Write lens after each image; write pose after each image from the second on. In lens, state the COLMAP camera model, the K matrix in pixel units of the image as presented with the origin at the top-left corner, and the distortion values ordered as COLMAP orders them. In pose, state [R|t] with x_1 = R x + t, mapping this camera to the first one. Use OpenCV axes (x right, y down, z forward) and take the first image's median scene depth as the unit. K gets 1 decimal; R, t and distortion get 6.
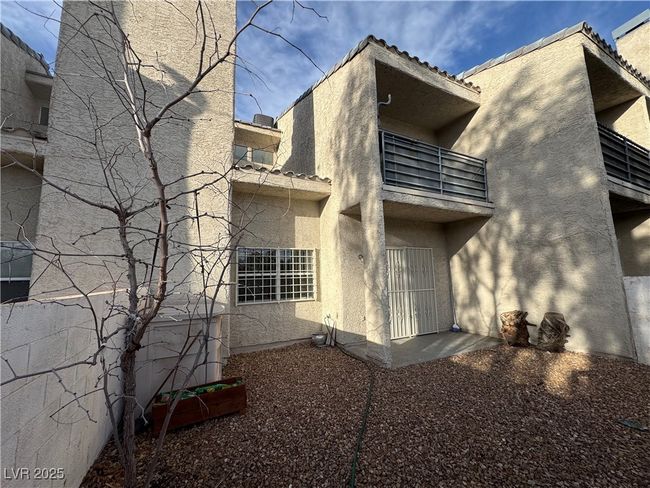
lens RADIAL K [[259.2, 0, 326.1], [0, 259.2, 243.8], [0, 0, 1]] dist [-0.000769, -0.000174]
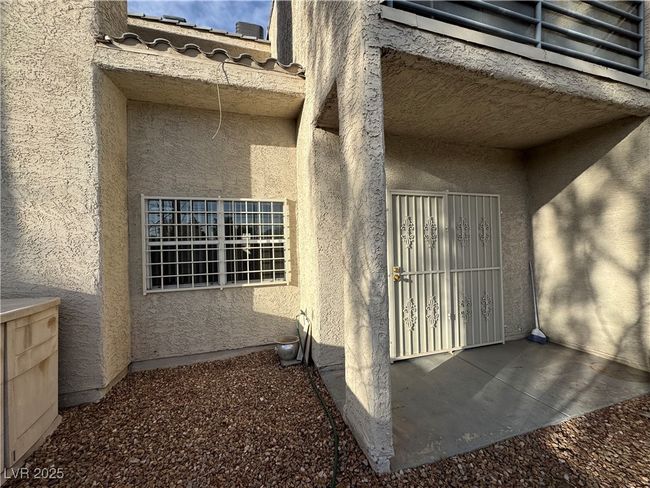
lens RADIAL K [[259.2, 0, 325.4], [0, 259.2, 244.0], [0, 0, 1]] dist [-0.000769, -0.000174]
pose [[0.986404, -0.003383, -0.164301, 0.152756], [0.023467, 0.992442, 0.120449, 0.054052], [0.162652, -0.122667, 0.979029, 0.441597]]
